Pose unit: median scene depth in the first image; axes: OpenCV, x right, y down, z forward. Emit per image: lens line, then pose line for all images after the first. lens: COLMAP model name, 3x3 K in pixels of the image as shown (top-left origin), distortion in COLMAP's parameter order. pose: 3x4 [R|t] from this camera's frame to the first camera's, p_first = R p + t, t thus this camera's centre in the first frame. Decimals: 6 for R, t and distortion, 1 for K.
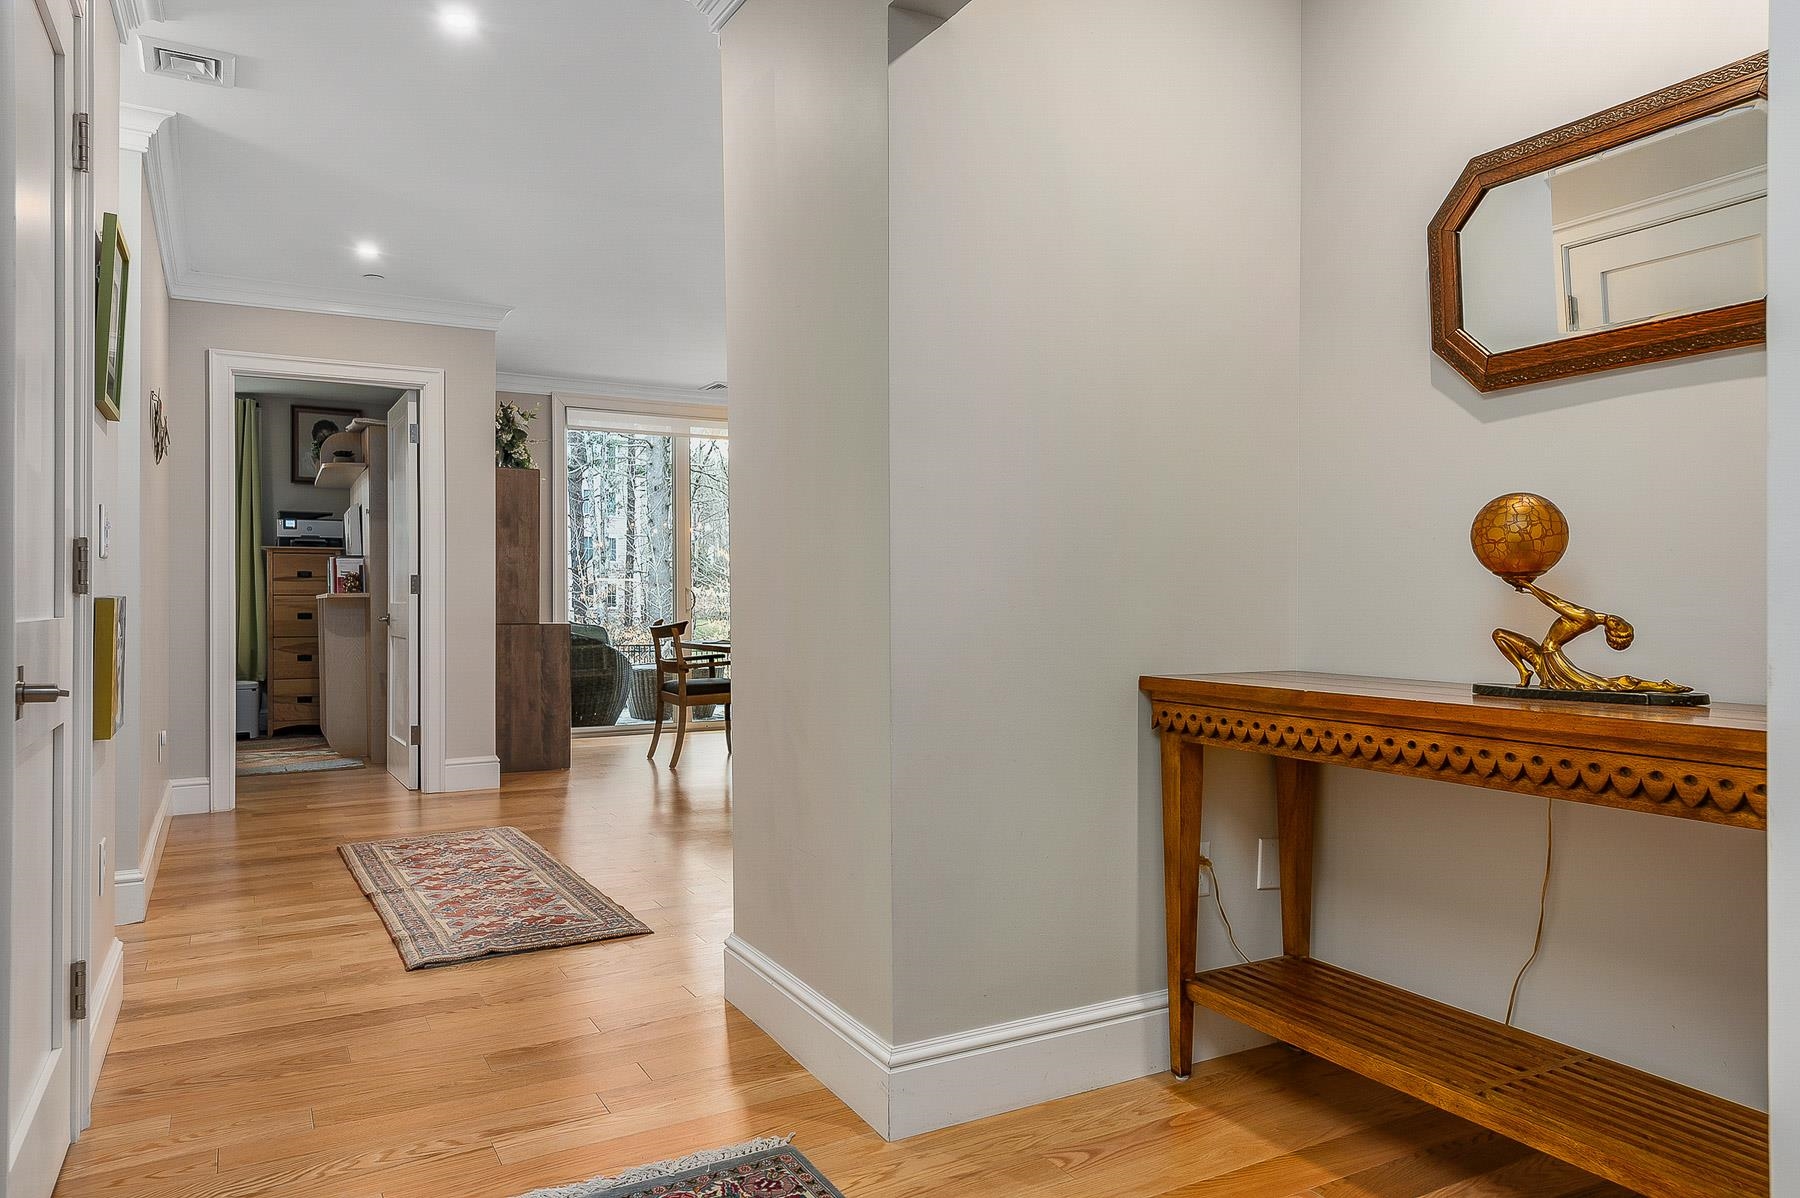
lens RADIAL K [[1191.7, 0, 896.7], [0, 1191.7, 557.1], [0, 0, 1]] dist [0.037982, -0.029360]
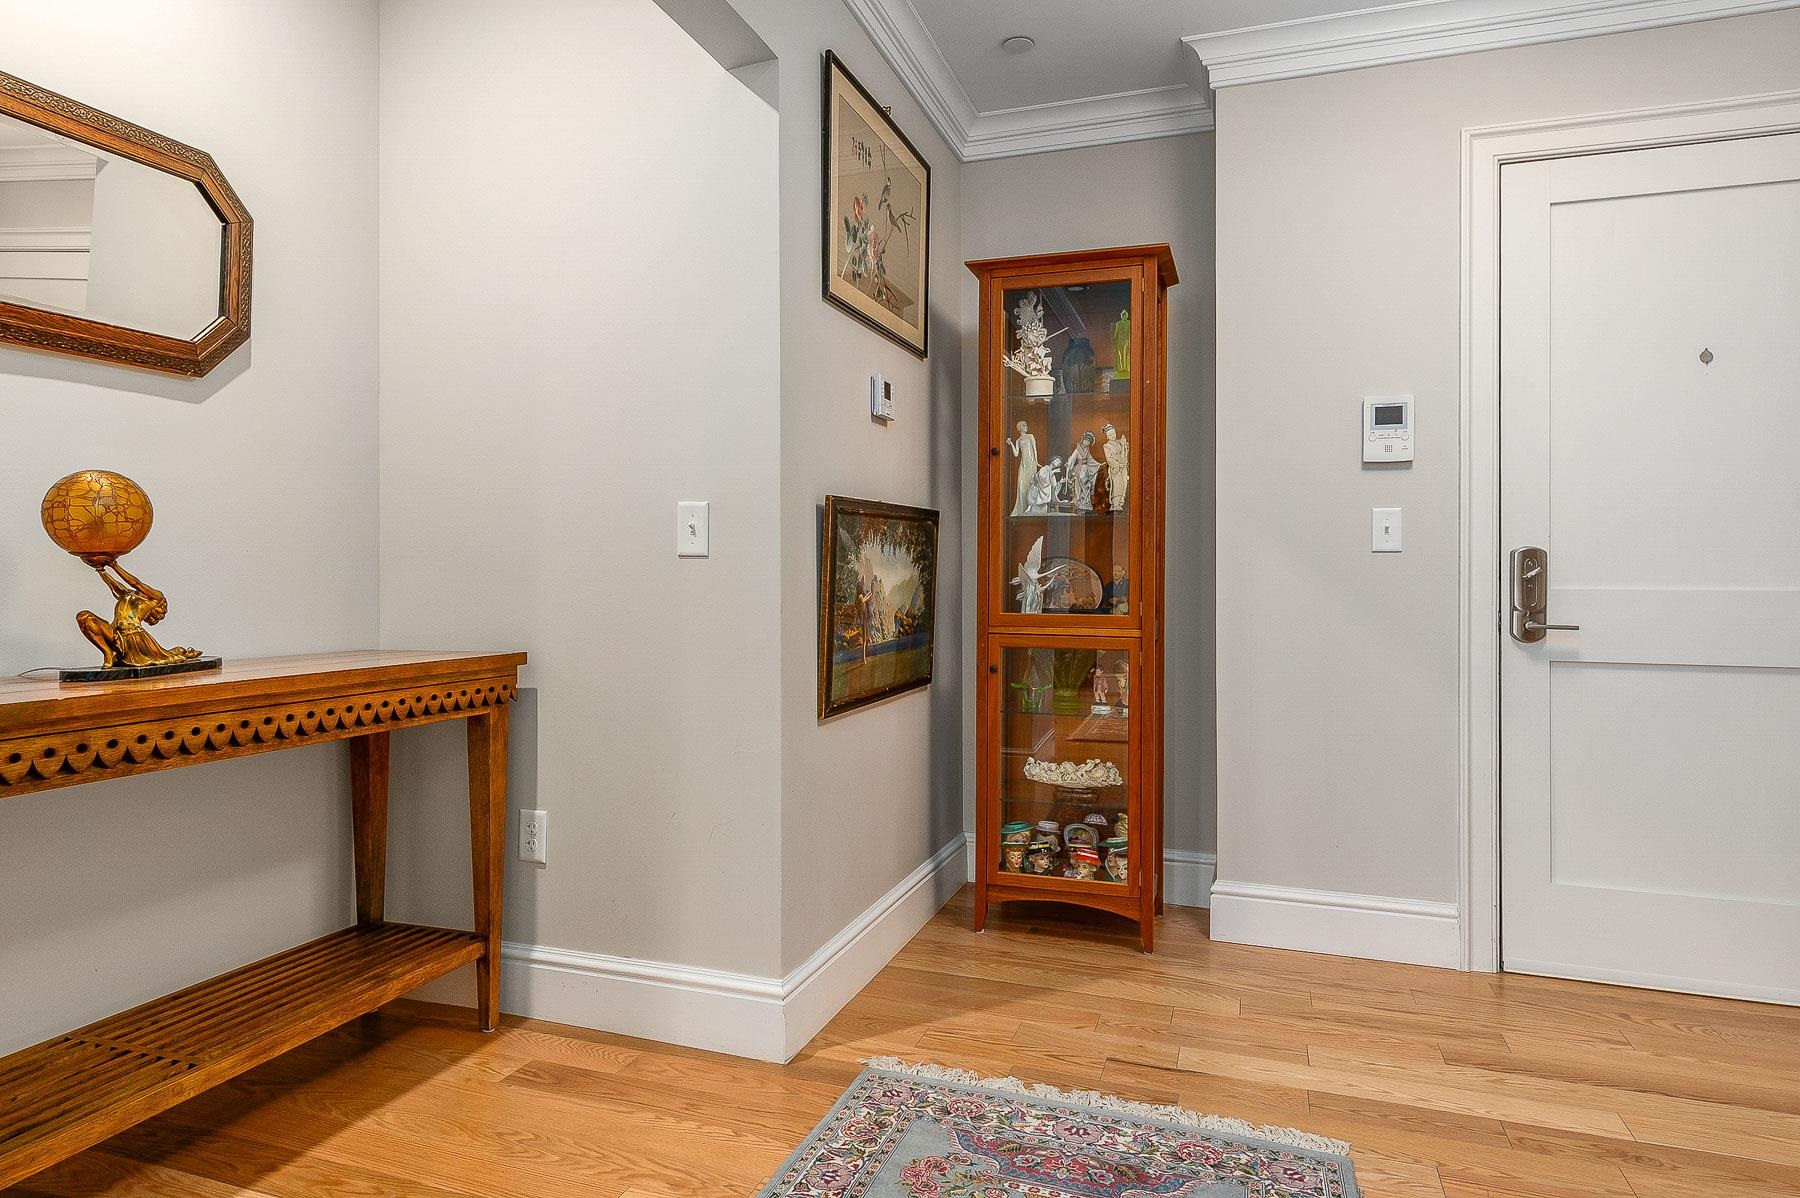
lens RADIAL K [[1044.6, 0, 893.0], [0, 1044.6, 568.6], [0, 0, 1]] dist [0.006152, -0.000619]
pose [[-0.671246, 0.017585, 0.741026, -0.550835], [-0.016137, 0.999135, -0.038328, 0.047736], [-0.741059, -0.037685, -0.670382, 1.116685]]
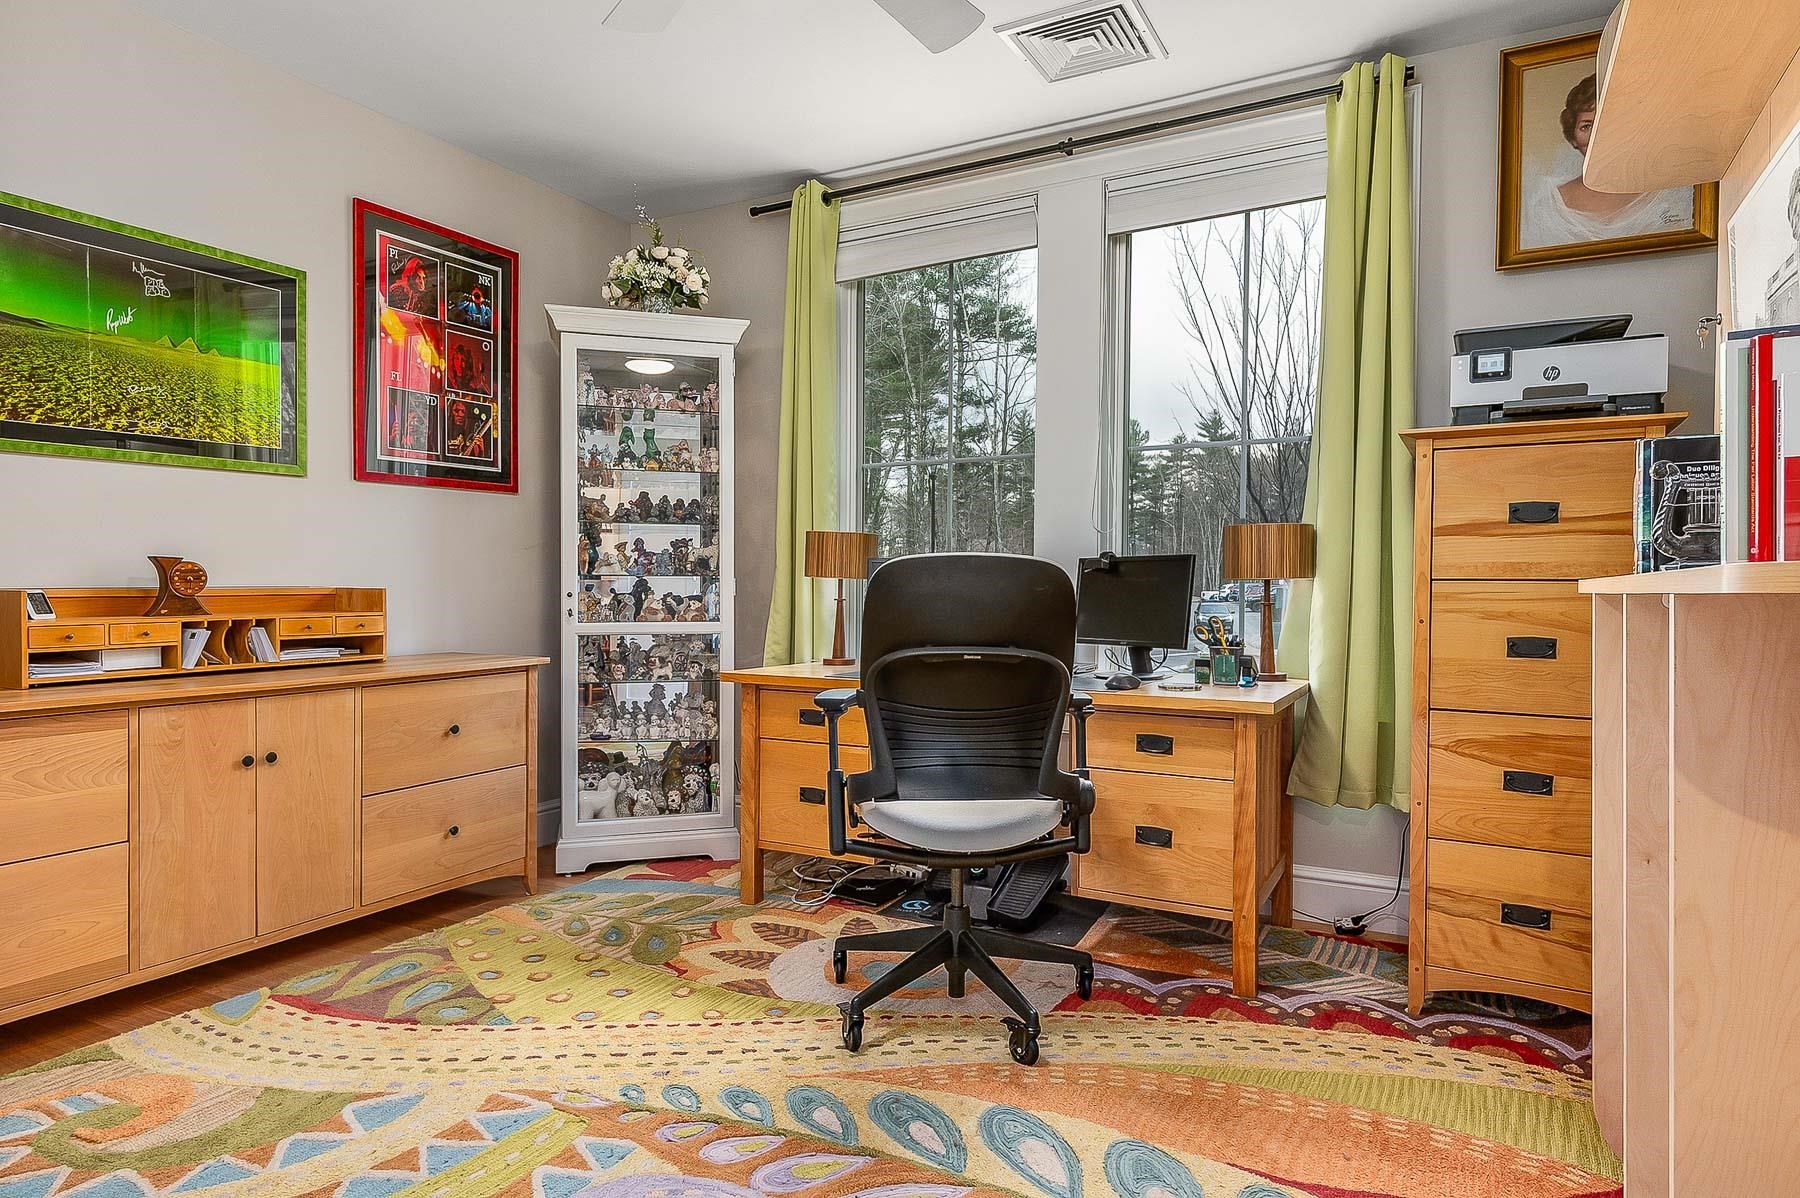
lens RADIAL K [[1034.0, 0, 900.0], [0, 1034.0, 599.0], [0, 0, 1]] dist [0.014583, -0.001556]
pose [[0.543333, 0.030365, -0.838968, -1.631201], [0.007031, 0.999146, 0.040716, 0.111846], [0.839488, -0.028021, 0.542655, 3.281214]]
